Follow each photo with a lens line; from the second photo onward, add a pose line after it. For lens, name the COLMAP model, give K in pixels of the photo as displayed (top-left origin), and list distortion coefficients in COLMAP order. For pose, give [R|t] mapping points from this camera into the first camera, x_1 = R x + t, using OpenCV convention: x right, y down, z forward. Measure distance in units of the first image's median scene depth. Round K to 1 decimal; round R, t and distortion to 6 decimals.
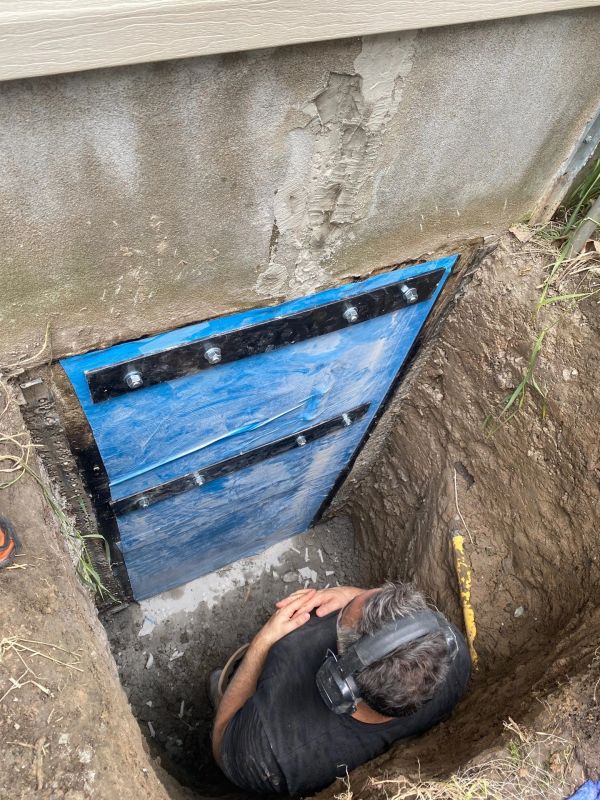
lens RADIAL K [[622.6, 0, 303.5], [0, 622.6, 397.7], [0, 0, 1]] dist [0.007487, 0.004717]
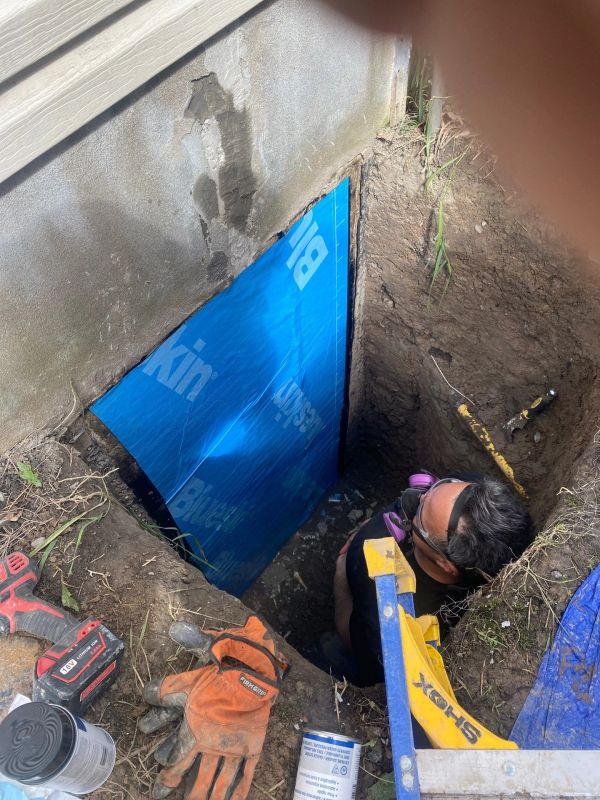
lens RADIAL K [[627.1, 0, 300.0], [0, 627.1, 400.0], [0, 0, 1]] dist [0.030610, -0.032185]
pose [[0.886402, -0.461164, 0.040242, -0.068335], [0.460119, 0.887253, 0.032768, 0.057665], [-0.050816, -0.010529, 0.998653, -0.160054]]
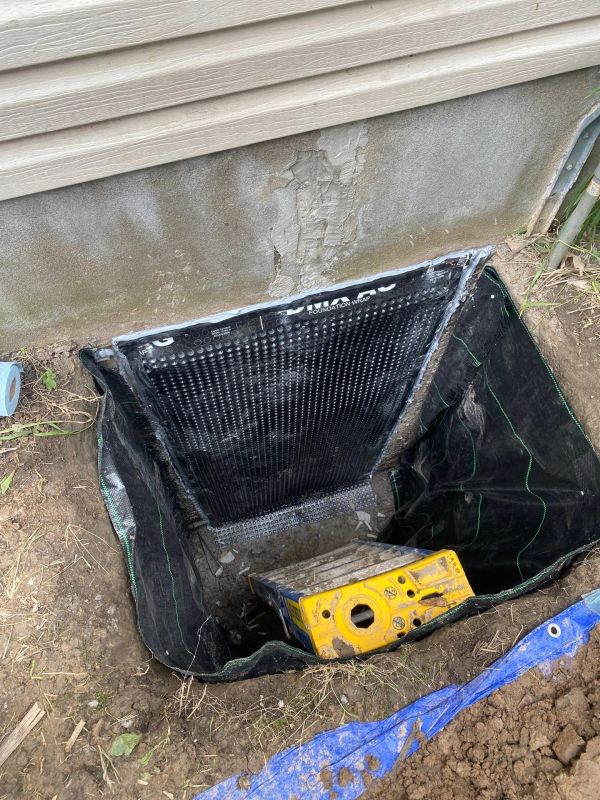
lens RADIAL K [[627.1, 0, 300.0], [0, 627.1, 400.0], [0, 0, 1]] dist [0.030610, -0.032185]
pose [[0.976470, 0.079157, -0.200602, 0.233389], [-0.057665, 0.992167, 0.110813, -0.092641], [0.207803, -0.096638, 0.973385, -0.235165]]
